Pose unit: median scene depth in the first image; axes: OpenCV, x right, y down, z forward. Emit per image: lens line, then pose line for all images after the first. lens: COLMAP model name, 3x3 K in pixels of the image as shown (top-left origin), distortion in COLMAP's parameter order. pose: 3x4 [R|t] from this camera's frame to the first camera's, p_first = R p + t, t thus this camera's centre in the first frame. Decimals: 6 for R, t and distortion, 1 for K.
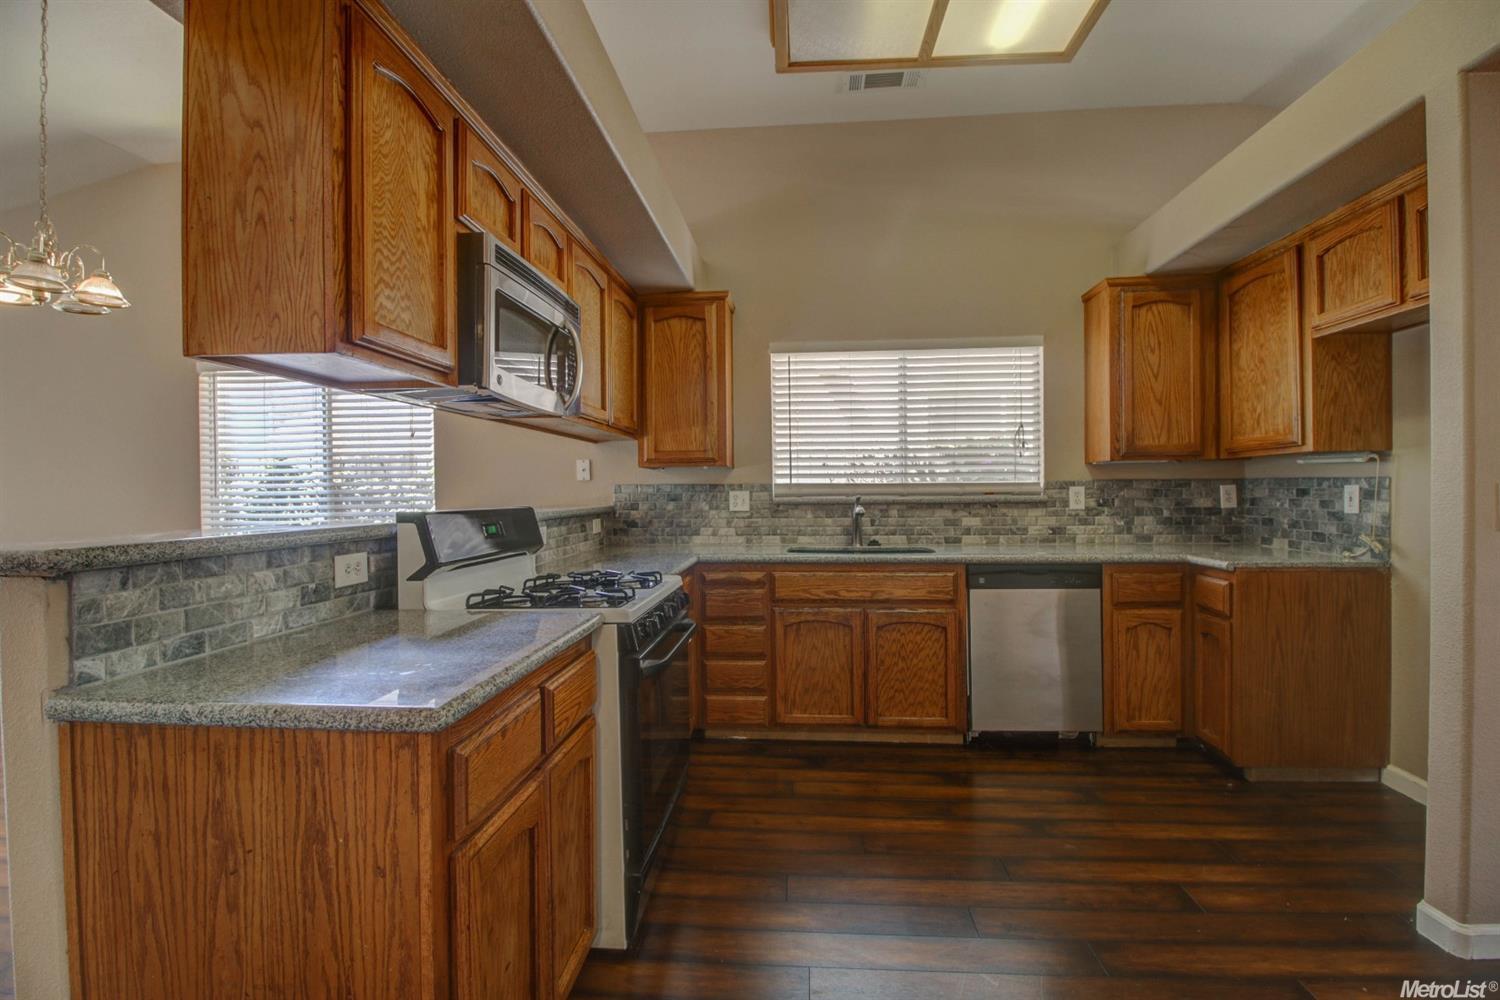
lens RADIAL K [[691.4, 0, 750.0], [0, 691.4, 500.0], [0, 0, 1]] dist [-0.008838, -0.000727]
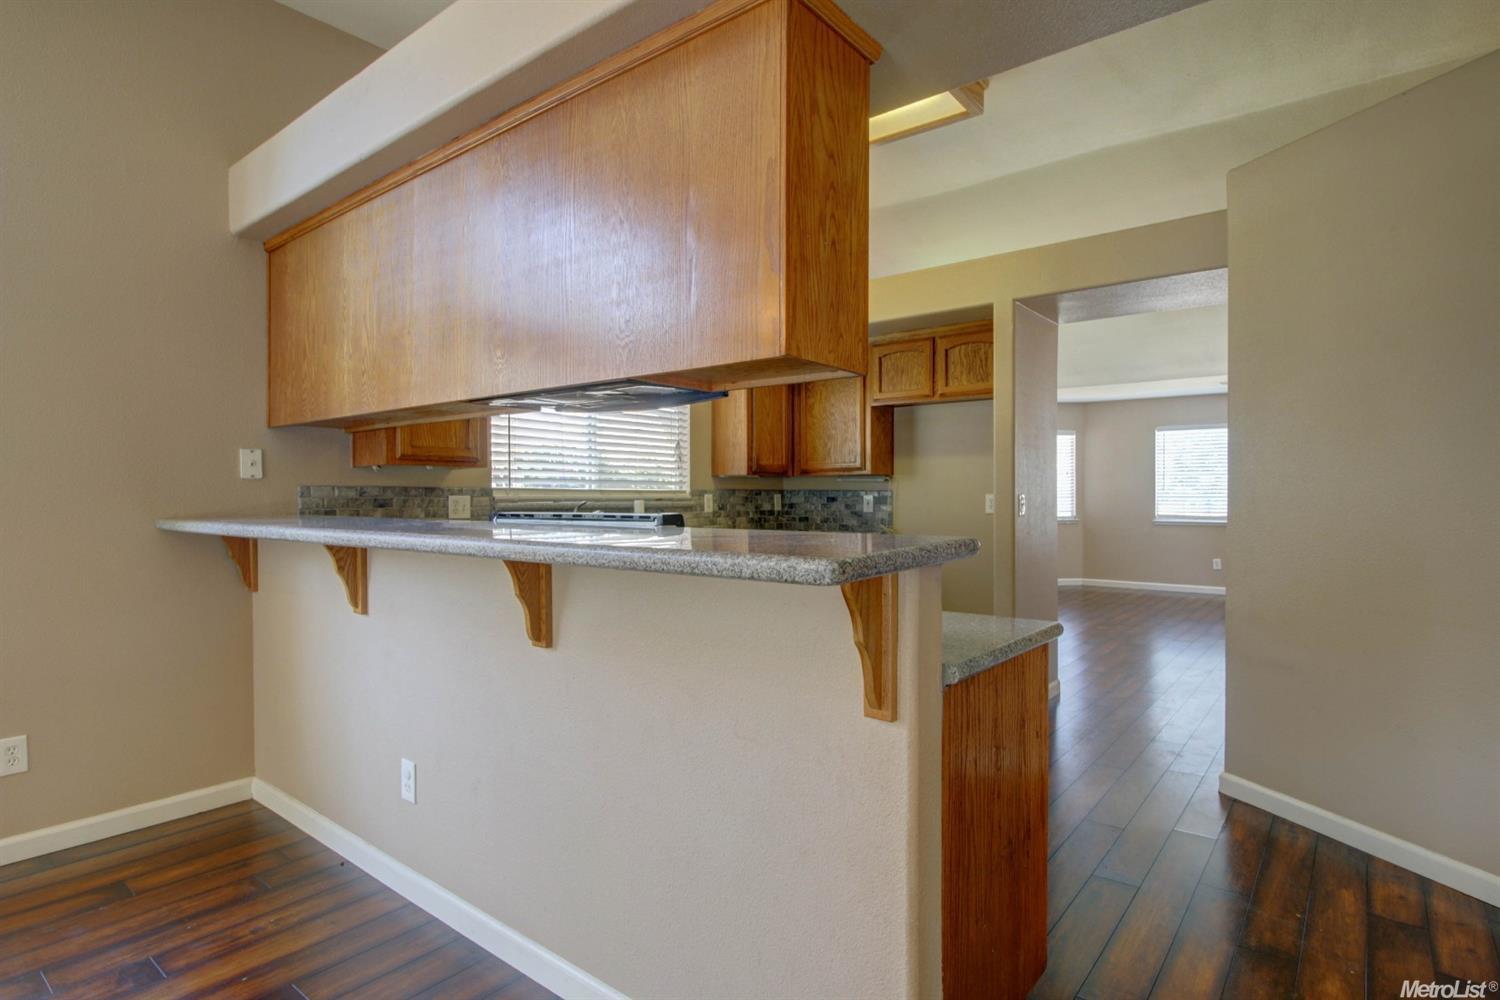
lens RADIAL K [[777.5, 0, 750.0], [0, 777.5, 500.0], [0, 0, 1]] dist [-0.002286, -0.000196]
pose [[0.555289, 0.003682, 0.831649, -0.726361], [0.006332, 0.999943, -0.008654, 0.004061], [-0.831633, 0.010071, 0.555234, 0.169951]]
